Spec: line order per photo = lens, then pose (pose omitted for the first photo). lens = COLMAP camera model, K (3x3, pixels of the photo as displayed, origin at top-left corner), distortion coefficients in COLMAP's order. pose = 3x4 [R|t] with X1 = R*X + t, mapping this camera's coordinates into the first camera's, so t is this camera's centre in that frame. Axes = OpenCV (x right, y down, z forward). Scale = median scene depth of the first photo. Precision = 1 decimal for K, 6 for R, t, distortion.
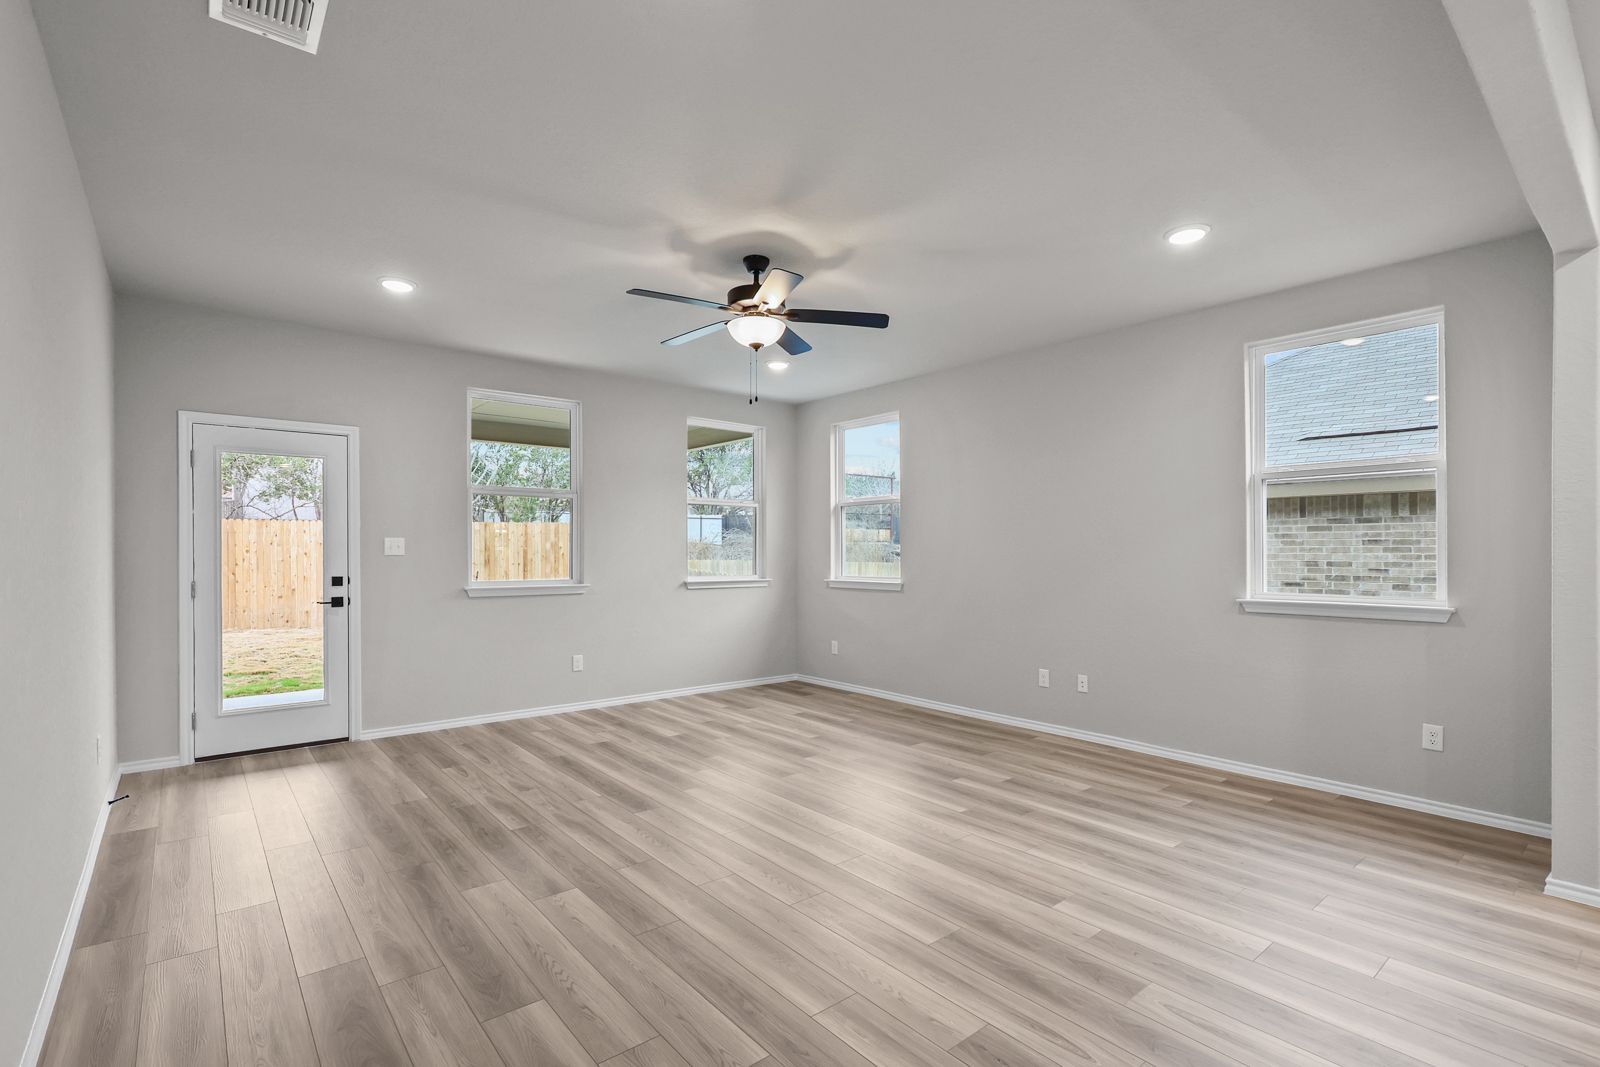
lens RADIAL K [[737.5, 0, 794.4], [0, 737.5, 558.5], [0, 0, 1]] dist [-0.001198, 0.000320]
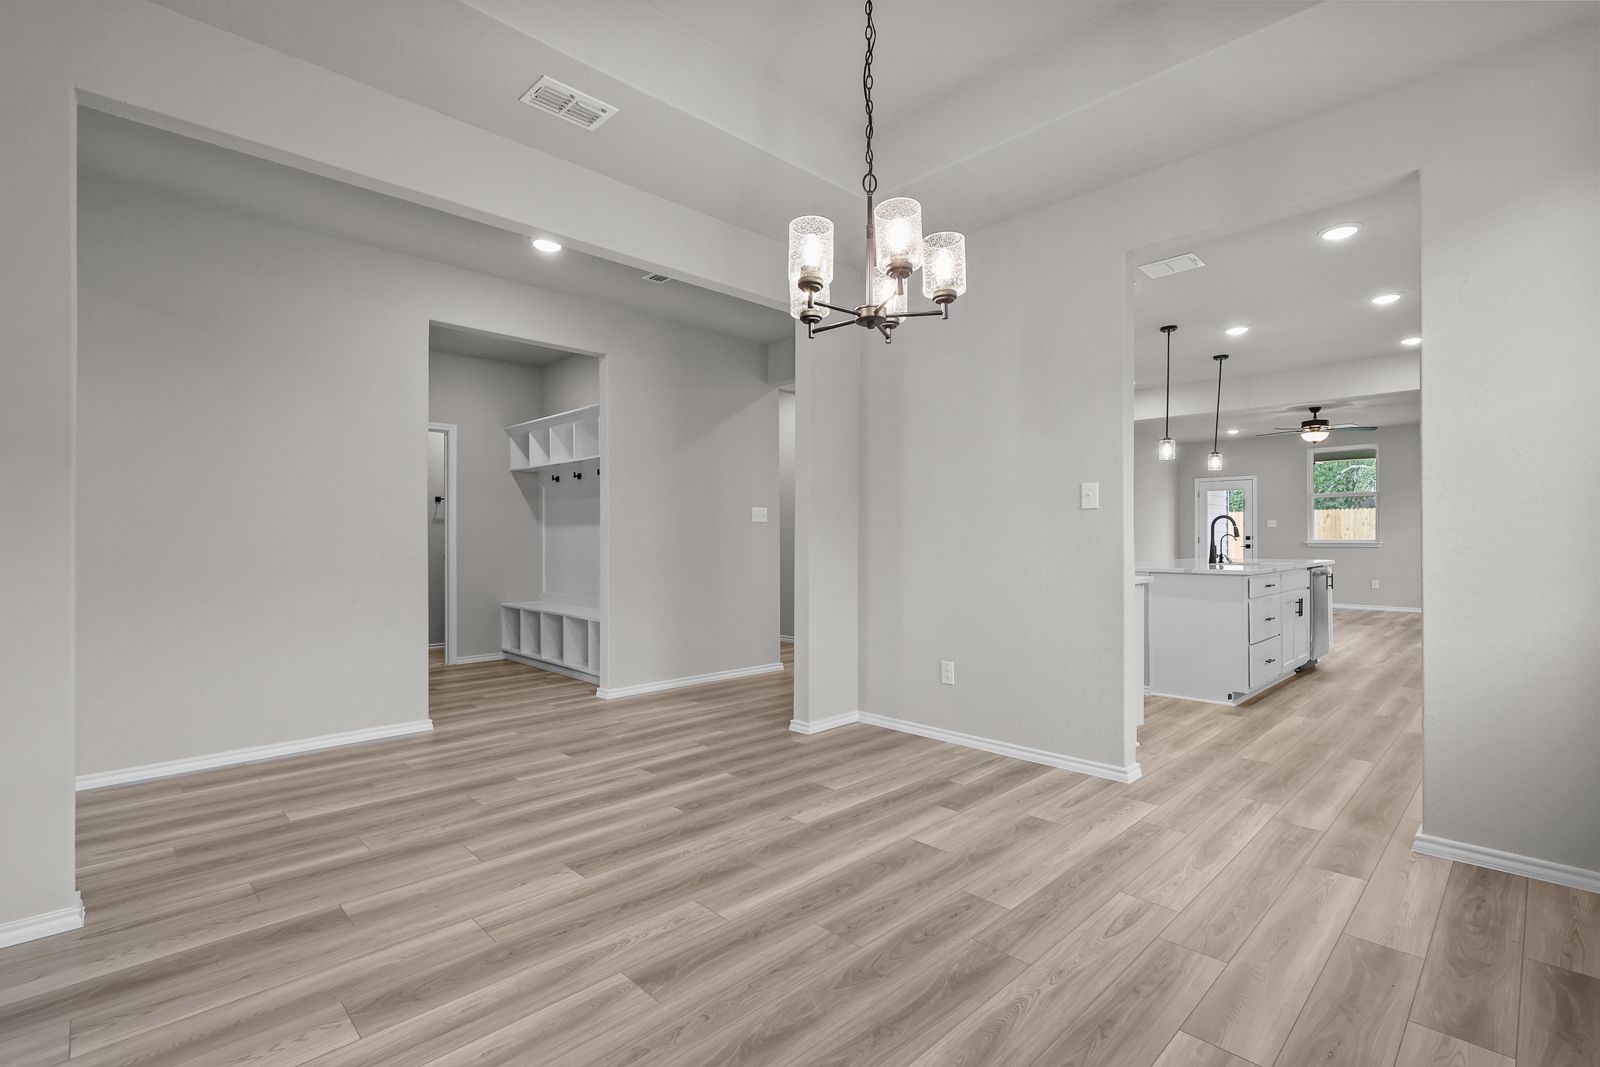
lens RADIAL K [[737.5, 0, 790.0], [0, 737.5, 535.5], [0, 0, 1]] dist [-0.001198, 0.000320]
pose [[0.076720, -0.004299, -0.997043, 1.909066], [-0.004804, 0.999978, -0.004681, 0.044265], [0.997041, 0.005149, 0.076698, -0.810194]]
